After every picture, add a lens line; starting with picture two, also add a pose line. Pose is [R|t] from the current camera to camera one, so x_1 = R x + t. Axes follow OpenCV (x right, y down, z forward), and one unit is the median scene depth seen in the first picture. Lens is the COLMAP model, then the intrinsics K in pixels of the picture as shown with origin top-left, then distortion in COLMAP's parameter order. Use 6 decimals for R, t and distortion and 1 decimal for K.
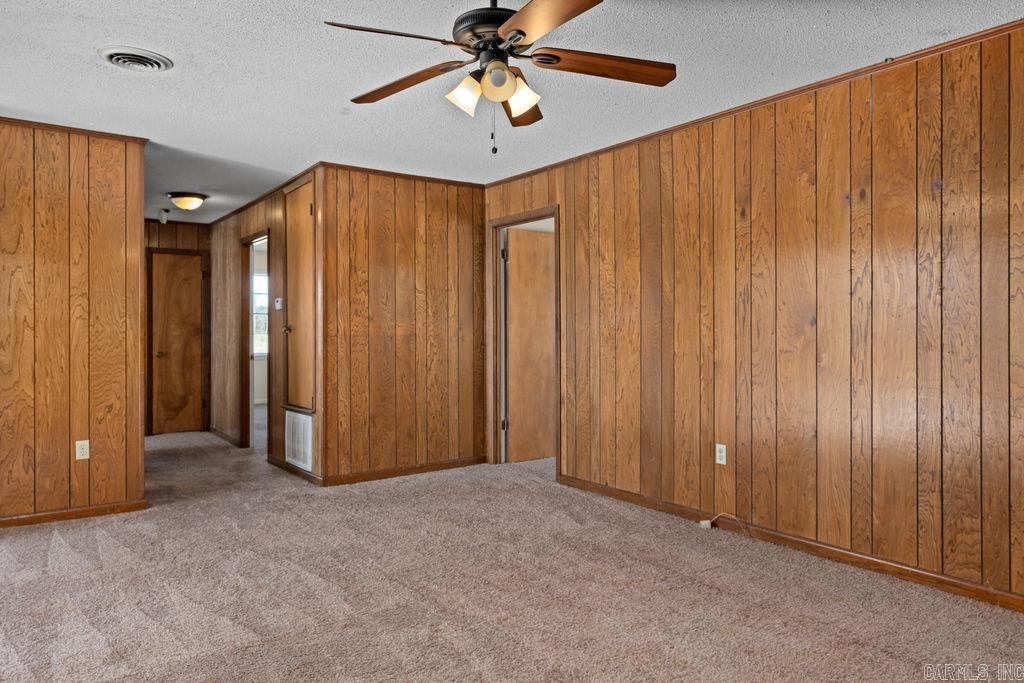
lens RADIAL K [[672.8, 0, 515.7], [0, 672.8, 338.5], [0, 0, 1]] dist [0.001347, -0.006625]
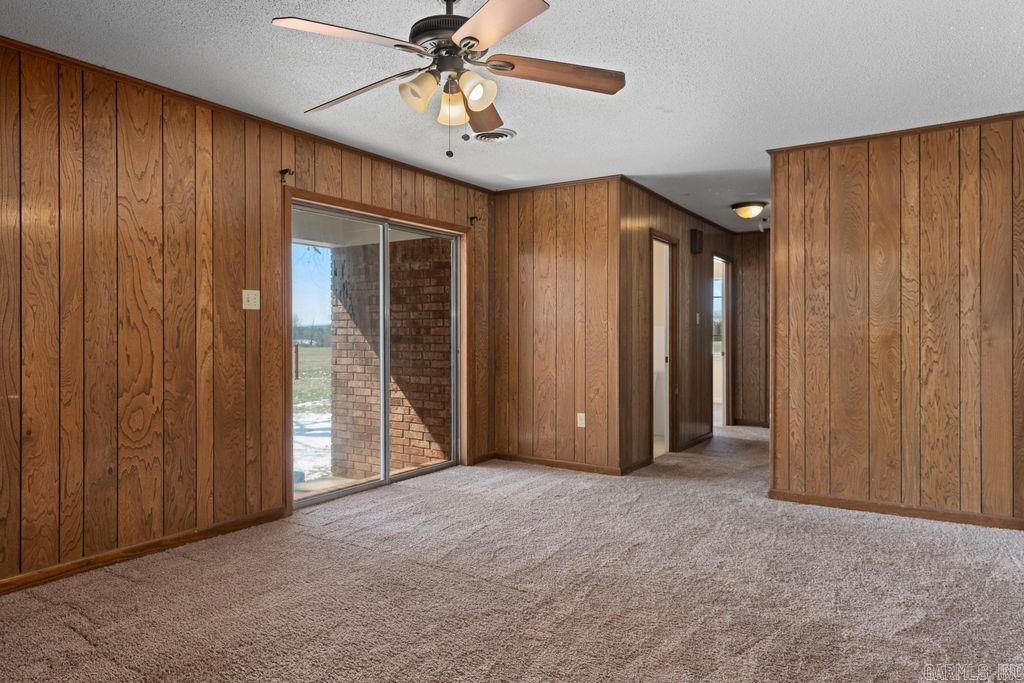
lens RADIAL K [[659.5, 0, 513.0], [0, 659.5, 334.1], [0, 0, 1]] dist [-0.004346, 0.002617]
pose [[0.342703, 0.004397, -0.939434, 0.431142], [-0.011686, 0.999932, 0.000417, -0.003239], [0.939371, 0.010835, 0.342731, 0.337204]]
